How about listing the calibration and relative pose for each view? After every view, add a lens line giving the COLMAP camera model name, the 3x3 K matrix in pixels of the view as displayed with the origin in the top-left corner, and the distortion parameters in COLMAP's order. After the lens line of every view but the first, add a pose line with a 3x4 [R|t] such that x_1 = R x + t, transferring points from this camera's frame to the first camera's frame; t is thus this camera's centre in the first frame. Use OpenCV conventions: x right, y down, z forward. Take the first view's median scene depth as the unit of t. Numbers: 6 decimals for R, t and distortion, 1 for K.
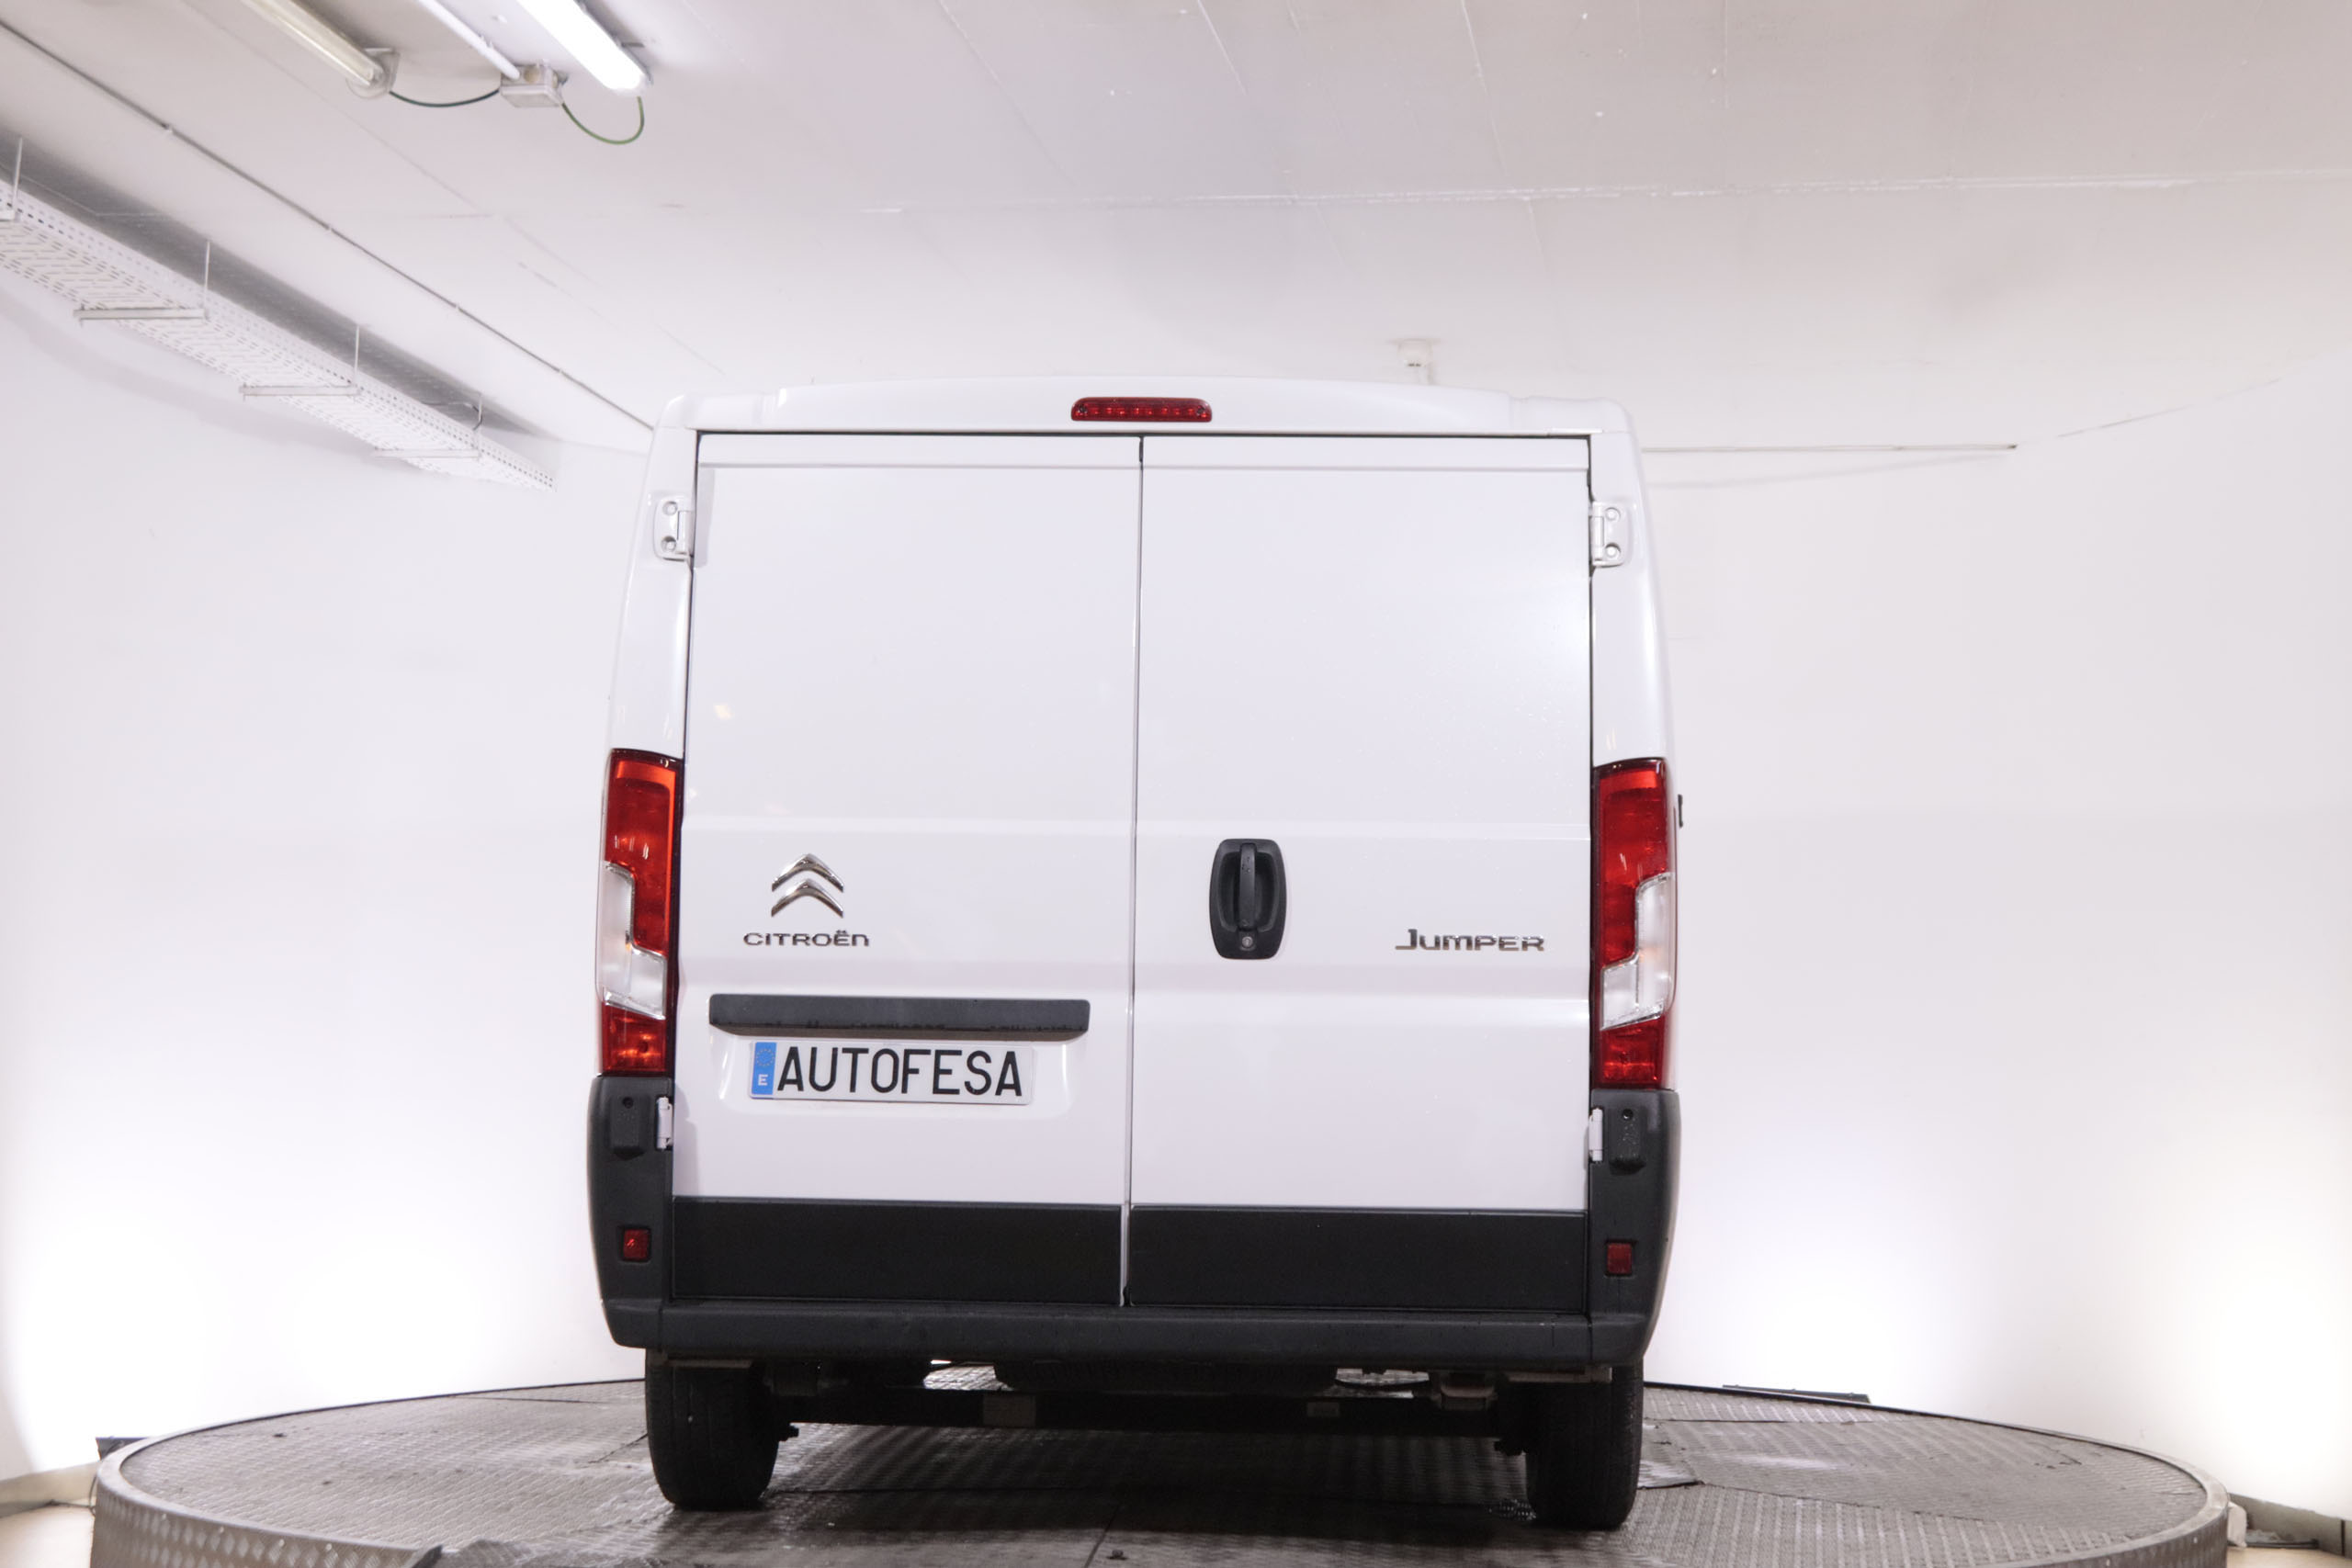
lens RADIAL K [[3661.7, 0, 1179.9], [0, 3661.7, 718.3], [0, 0, 1]] dist [-0.004414, 0.156564]
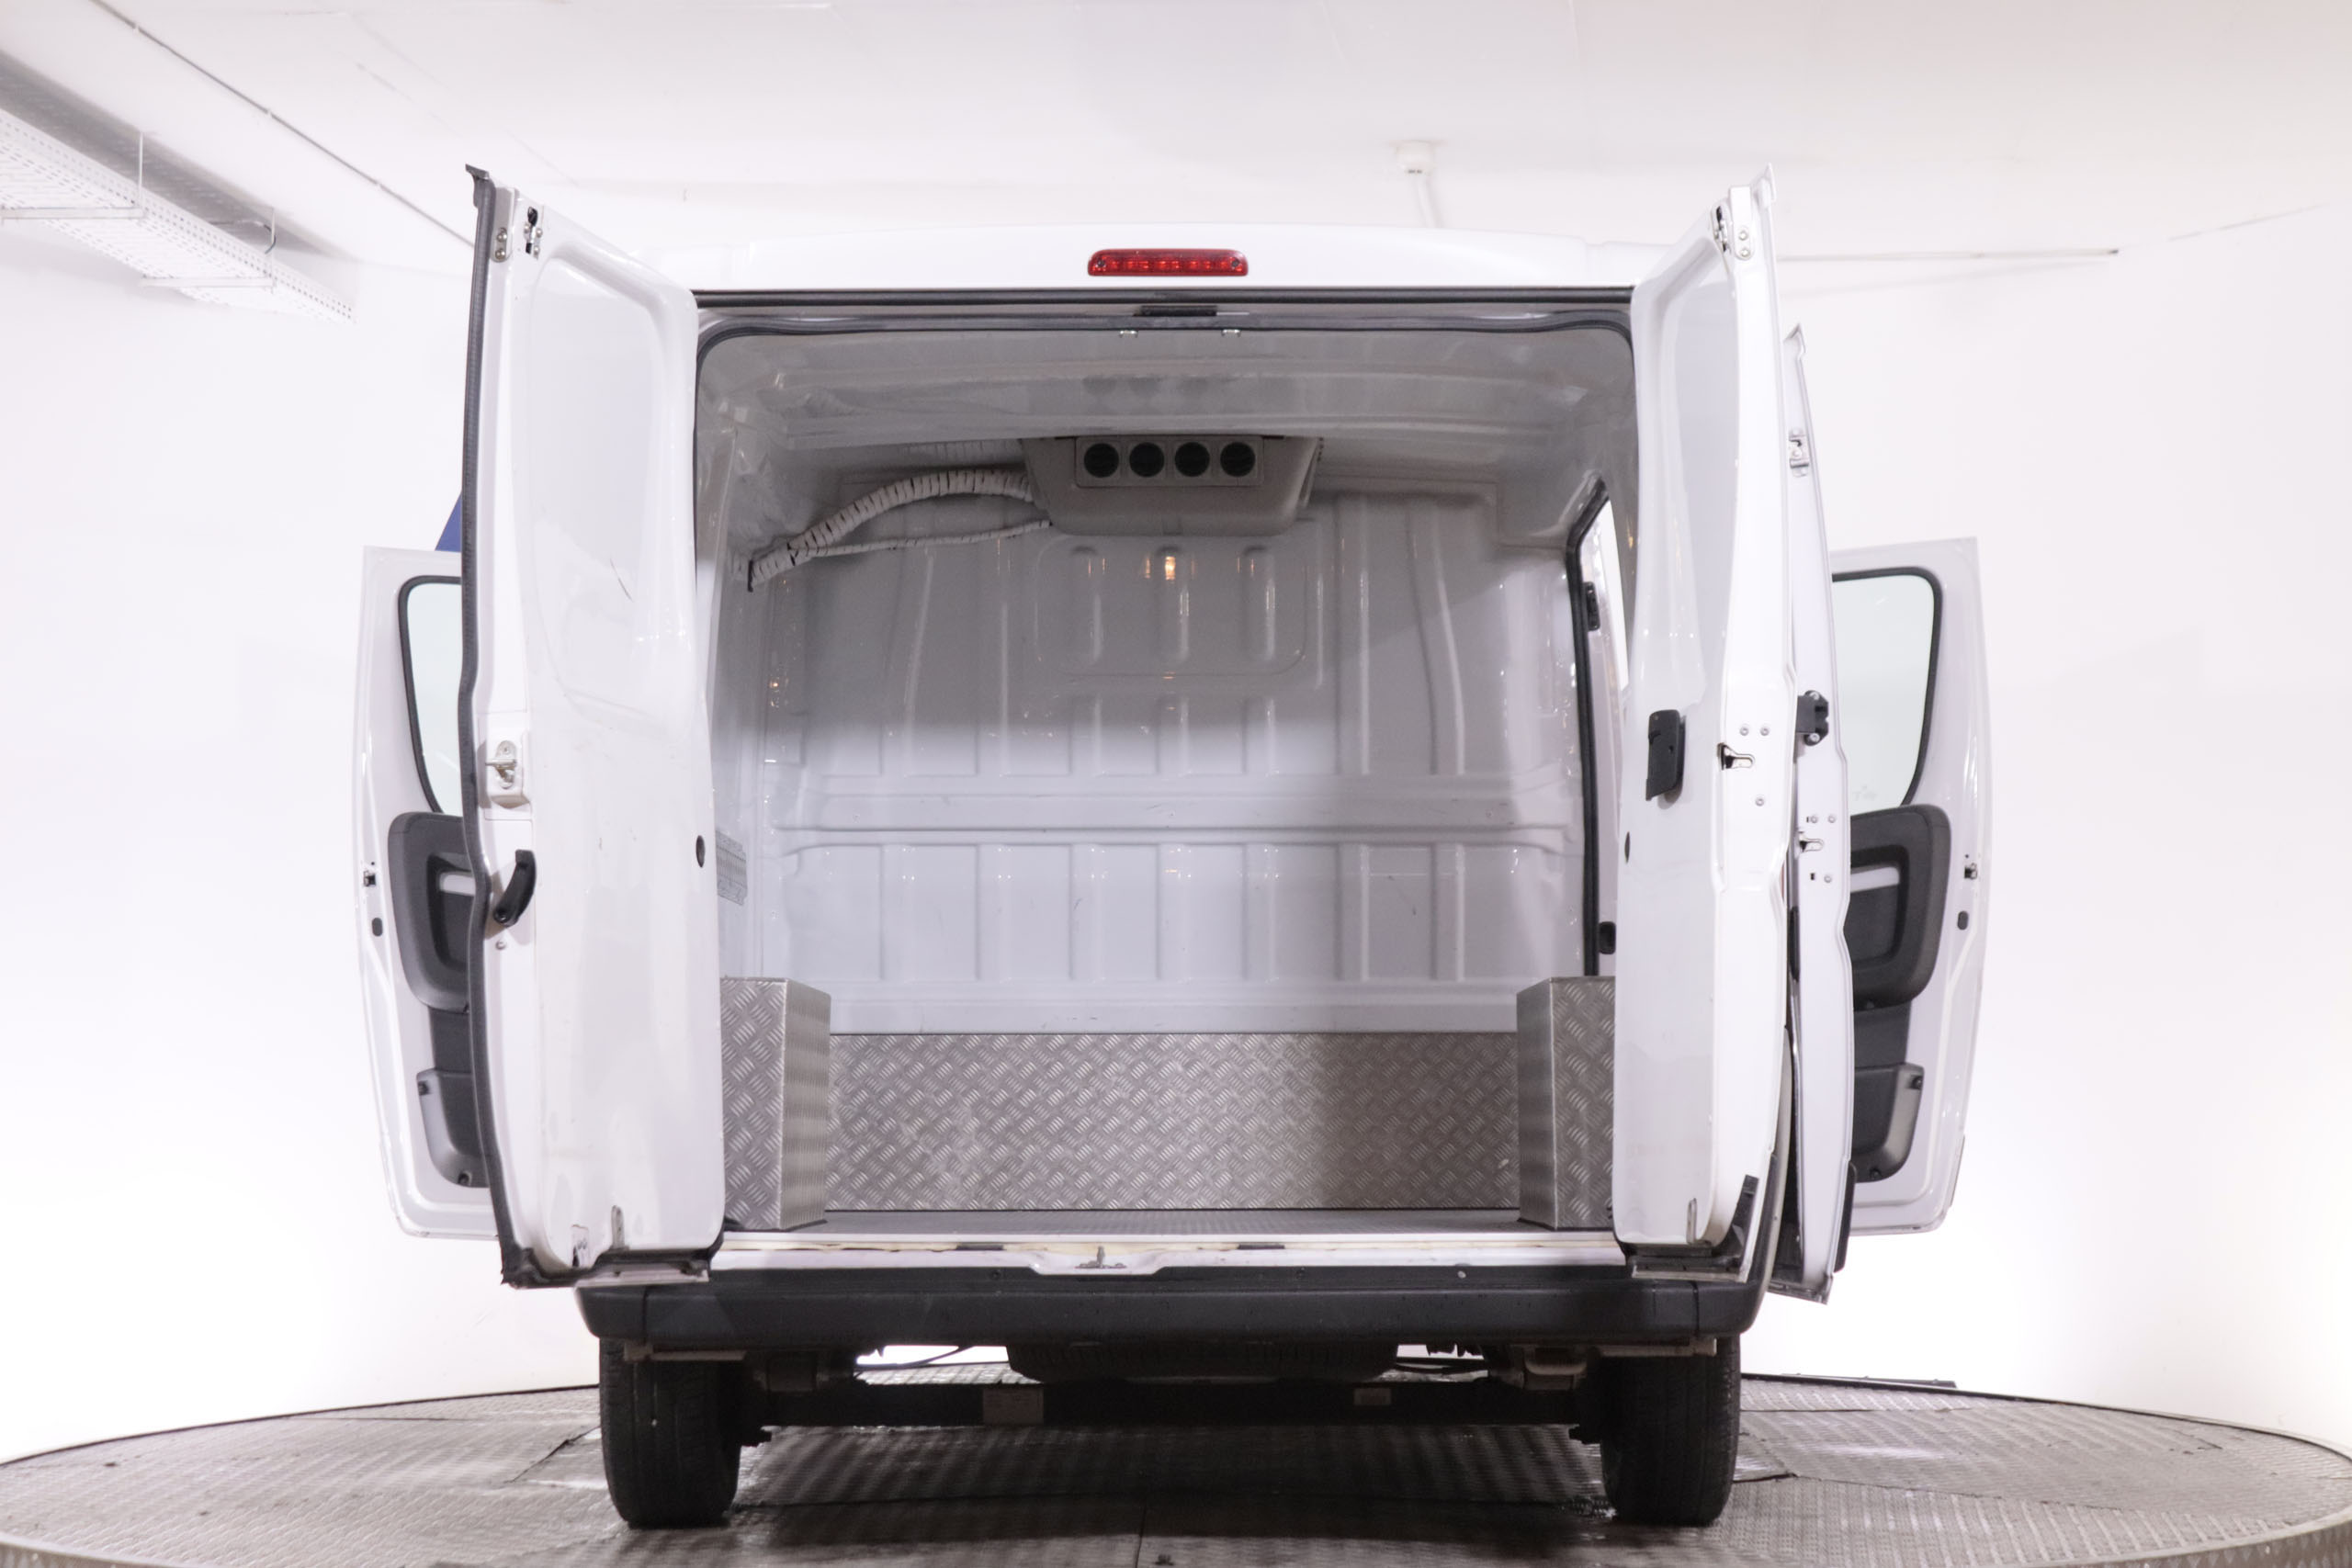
lens RADIAL K [[4825.2, 0, 1176.0], [0, 4825.2, 784.0], [0, 0, 1]] dist [0.155533, -0.270619]
pose [[0.998773, -0.015823, 0.046919, -0.054012], [0.013491, 0.998678, 0.049599, -0.014370], [-0.047642, -0.048905, 0.997667, -0.132198]]
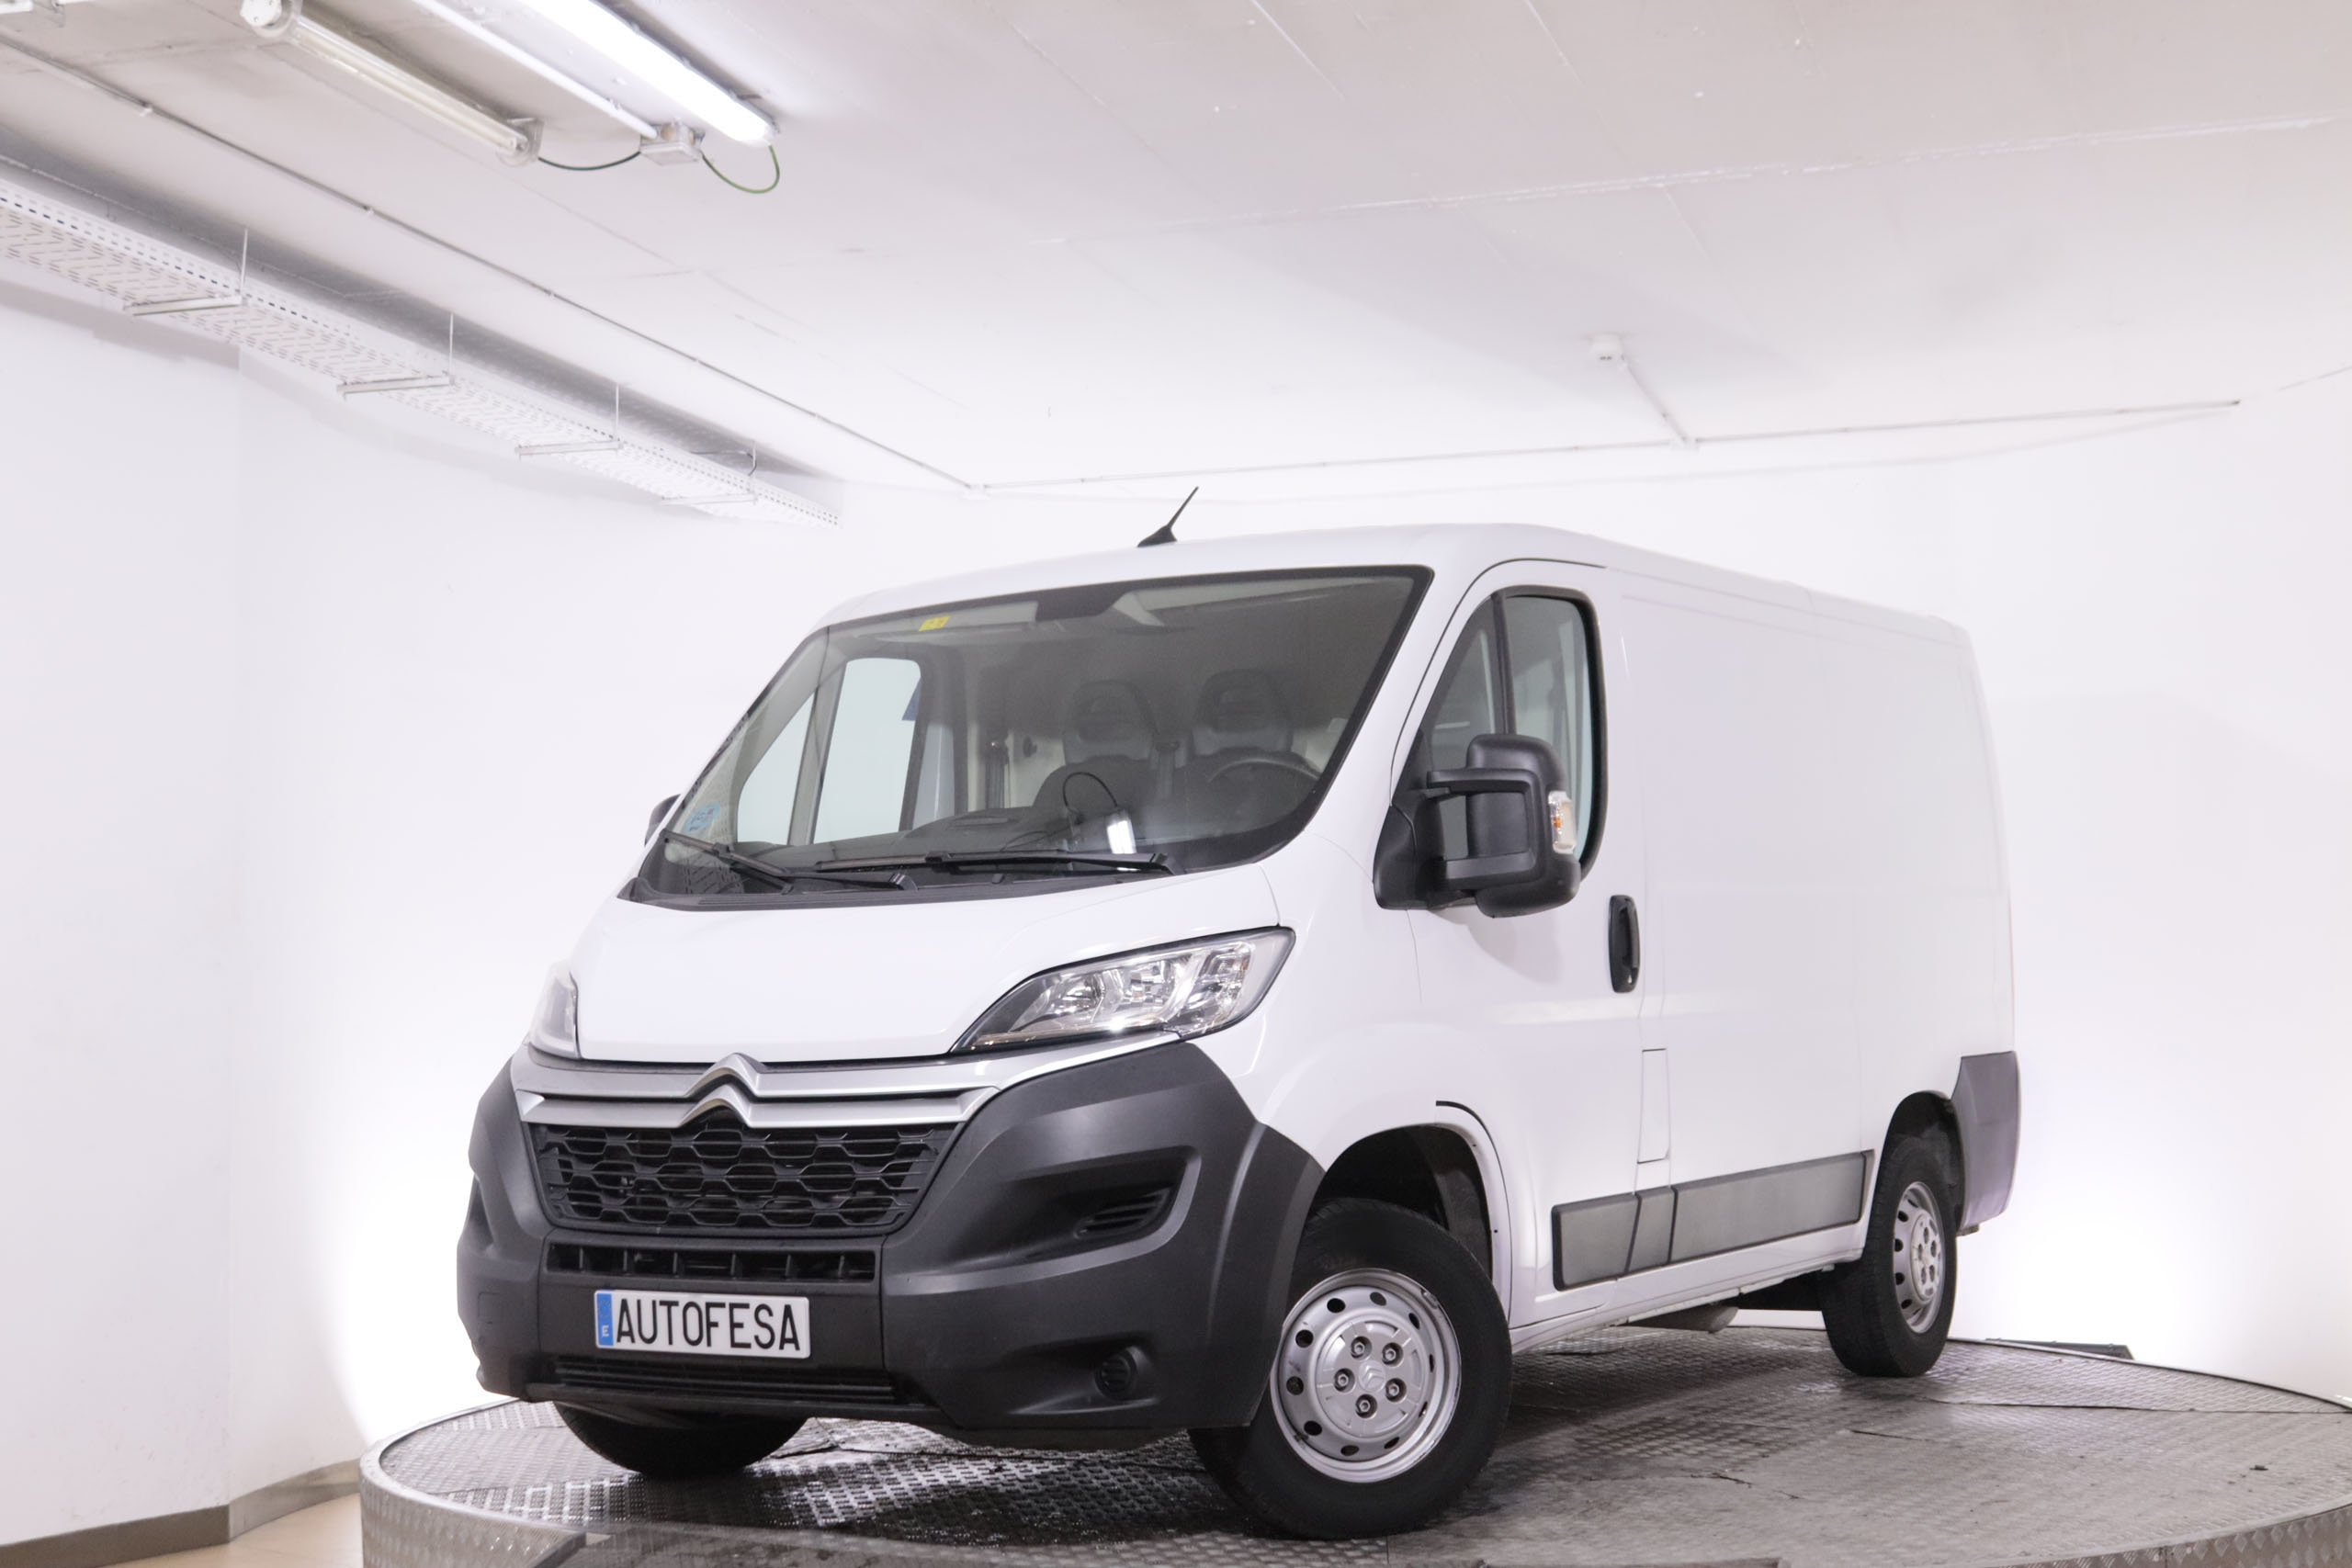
lens RADIAL K [[3390.1, 0, 1176.0], [0, 3390.1, 784.0], [0, 0, 1]] dist [-0.013974, 0.143176]
pose [[0.987978, -0.044966, -0.147914, 0.094266], [0.047468, 0.998783, 0.013423, 0.005191], [0.147130, -0.020283, 0.988909, 0.046059]]
